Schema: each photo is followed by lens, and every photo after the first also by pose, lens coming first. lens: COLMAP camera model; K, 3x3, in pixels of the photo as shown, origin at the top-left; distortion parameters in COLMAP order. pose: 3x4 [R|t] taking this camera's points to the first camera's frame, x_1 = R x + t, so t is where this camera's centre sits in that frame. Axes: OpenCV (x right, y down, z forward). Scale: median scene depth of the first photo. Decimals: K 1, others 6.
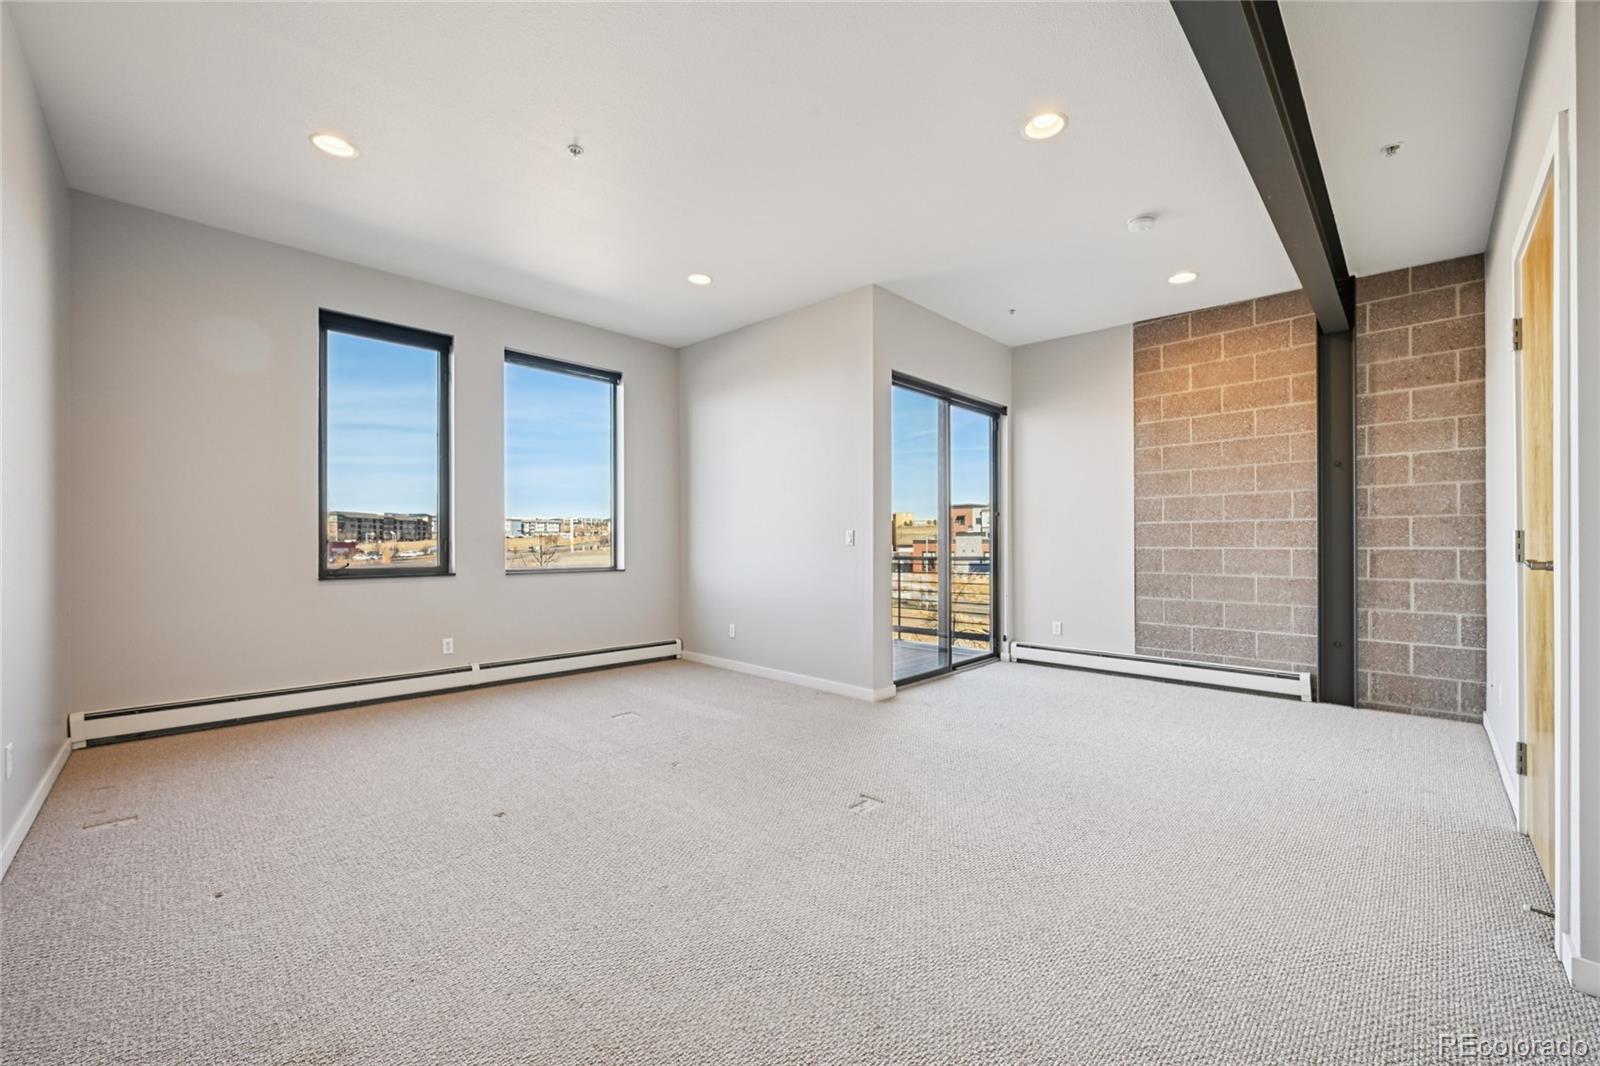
lens RADIAL K [[624.3, 0, 805.2], [0, 624.3, 547.1], [0, 0, 1]] dist [-0.003756, -0.000853]
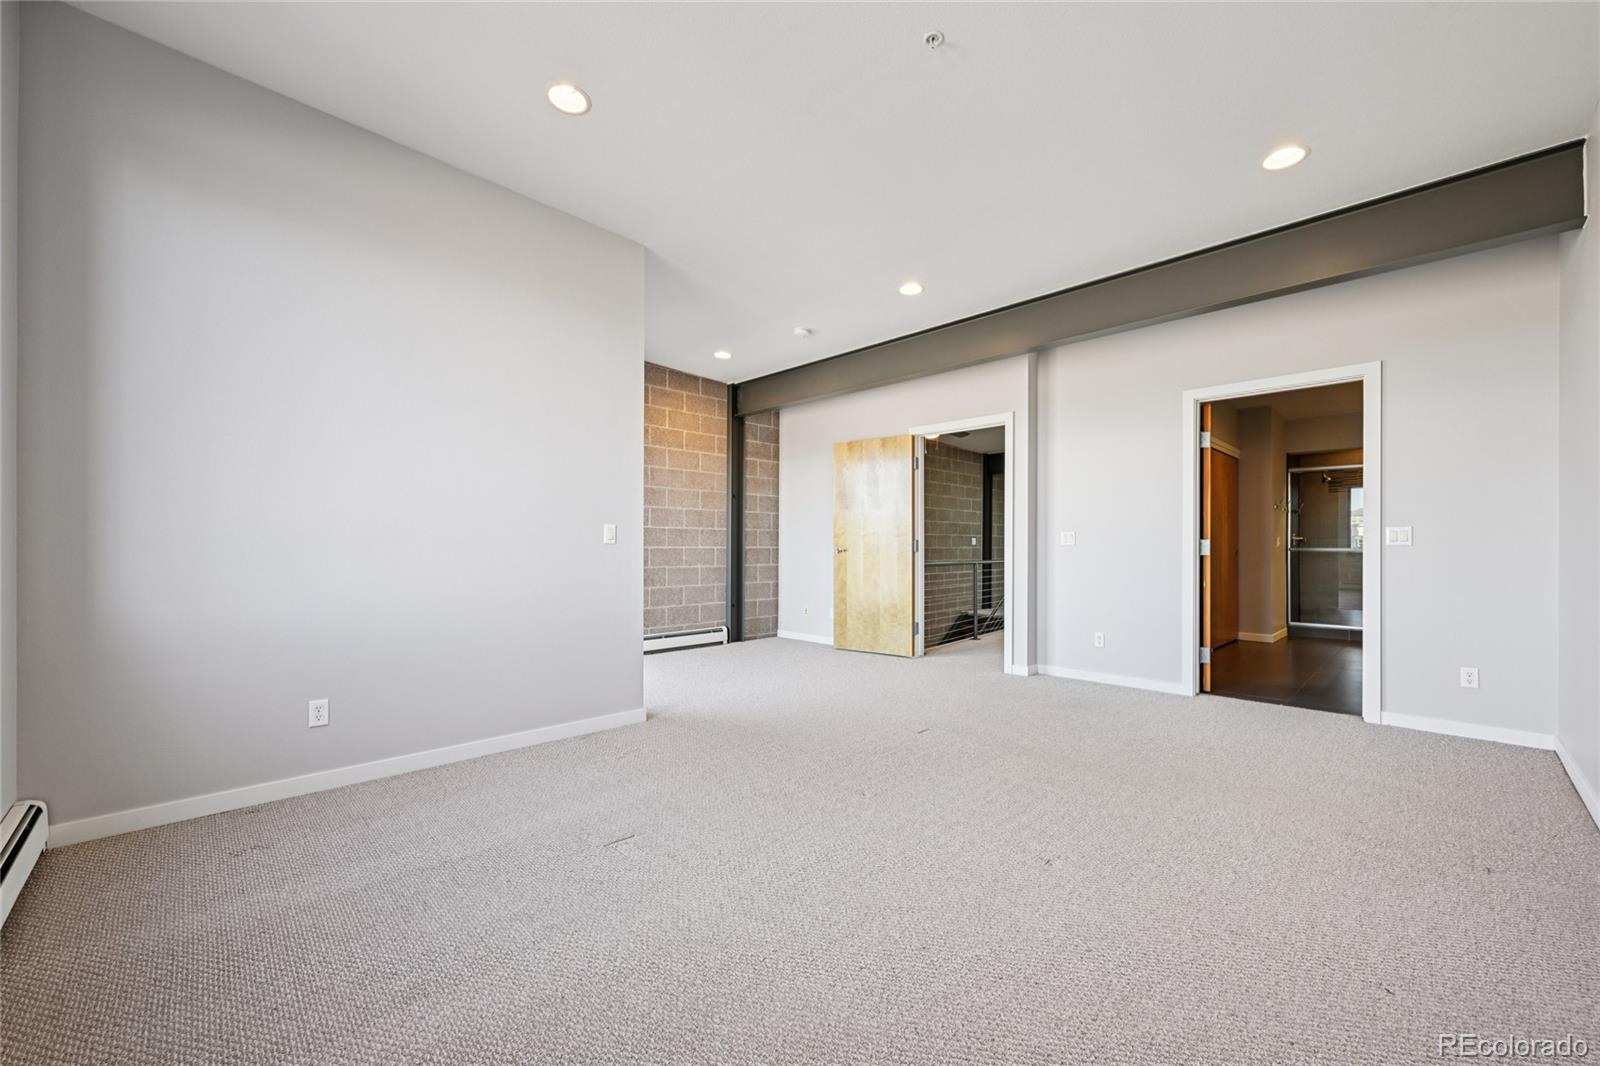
lens RADIAL K [[624.3, 0, 809.9], [0, 624.3, 545.6], [0, 0, 1]] dist [-0.003756, -0.000853]
pose [[0.003700, 0.004108, 0.999985, -0.741636], [-0.000083, 0.999992, -0.004107, 0.003695], [-0.999993, -0.000068, 0.003700, 0.736704]]
